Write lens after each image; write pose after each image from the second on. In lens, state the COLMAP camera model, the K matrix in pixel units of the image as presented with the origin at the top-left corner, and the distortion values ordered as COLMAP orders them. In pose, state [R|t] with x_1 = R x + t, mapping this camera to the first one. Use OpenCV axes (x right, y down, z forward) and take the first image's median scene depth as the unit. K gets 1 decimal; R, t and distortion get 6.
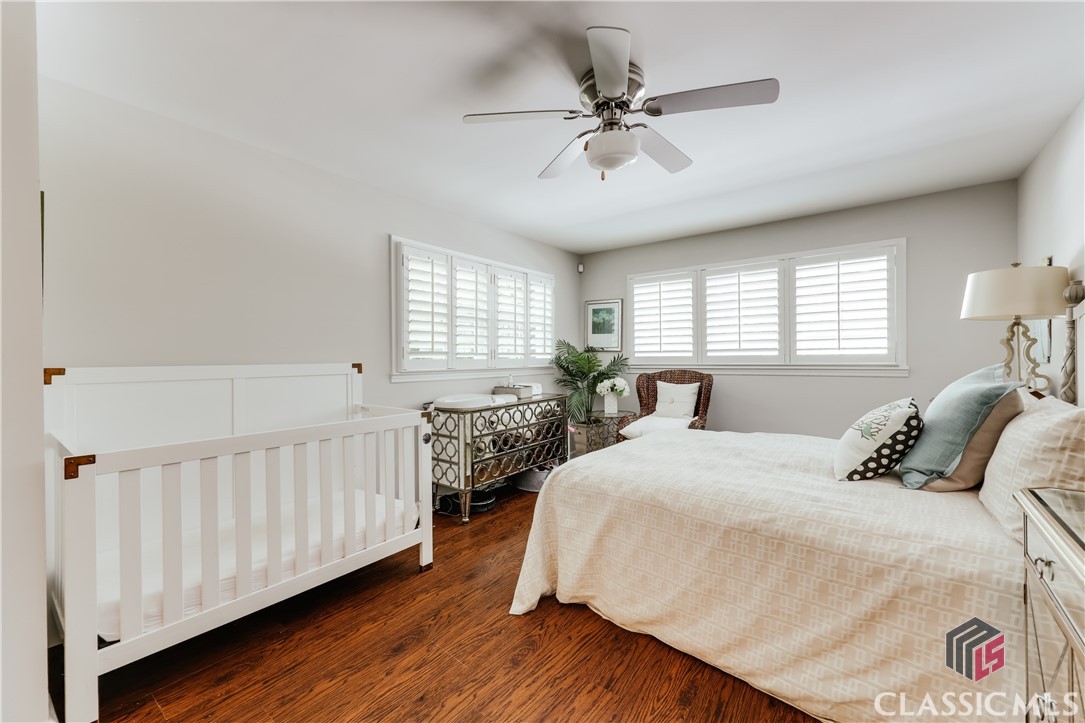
lens RADIAL K [[444.8, 0, 545.2], [0, 444.8, 357.6], [0, 0, 1]] dist [0.003258, 0.000067]
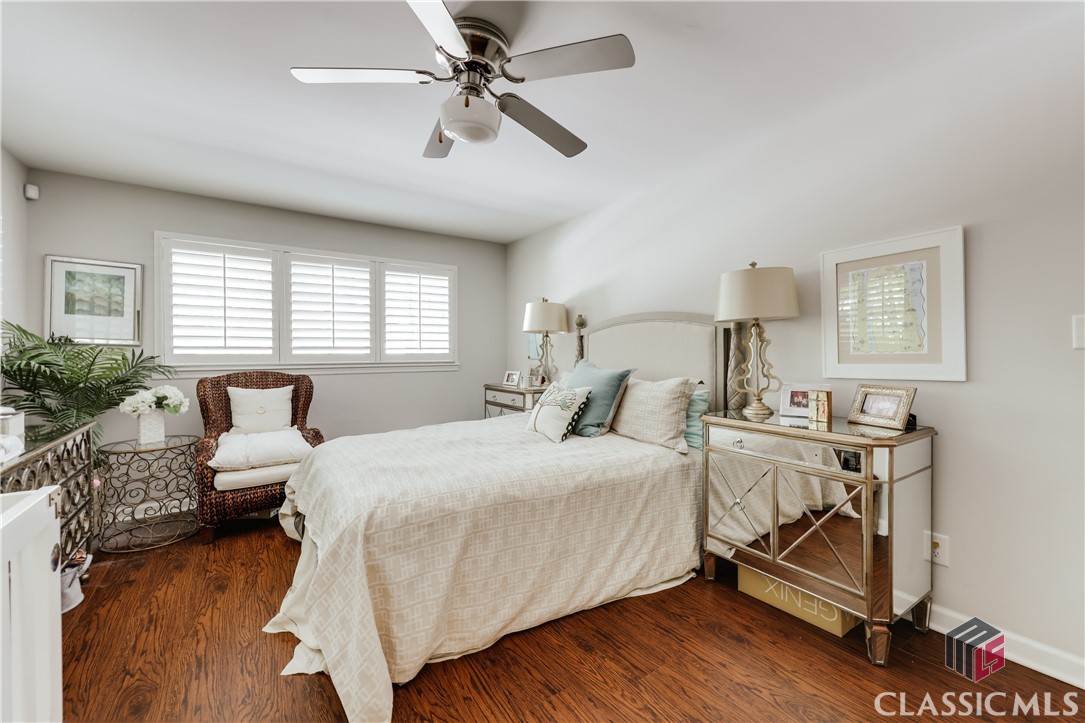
lens RADIAL K [[444.8, 0, 546.4], [0, 444.8, 357.4], [0, 0, 1]] dist [0.003258, 0.000067]
pose [[0.297637, -0.000008, 0.954679, -0.635152], [0.001341, 0.999999, -0.000409, 0.007791], [-0.954678, 0.001402, 0.297636, 0.580708]]
